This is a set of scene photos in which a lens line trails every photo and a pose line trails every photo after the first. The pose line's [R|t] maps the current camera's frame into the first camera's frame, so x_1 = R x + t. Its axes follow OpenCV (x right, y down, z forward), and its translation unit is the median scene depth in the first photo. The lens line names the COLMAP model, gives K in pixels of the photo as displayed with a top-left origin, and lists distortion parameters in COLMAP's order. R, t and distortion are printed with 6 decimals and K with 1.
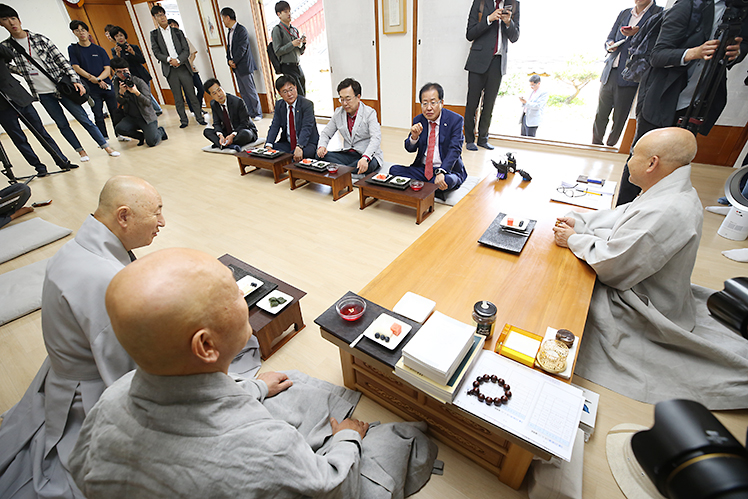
lens RADIAL K [[339.3, 0, 374.0], [0, 339.3, 249.5], [0, 0, 1]] dist [-0.021857, -0.000061]
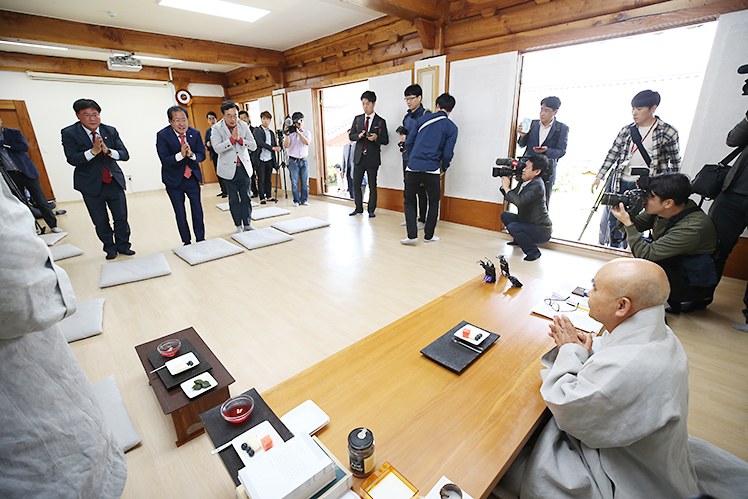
lens RADIAL K [[344.3, 0, 374.0], [0, 344.3, 249.5], [0, 0, 1]] dist [-0.049859, -0.000149]
pose [[0.979869, 0.088212, -0.179099, 0.316952], [-0.127286, 0.967151, -0.220039, -0.068135], [0.153805, 0.238406, 0.958909, 0.051043]]
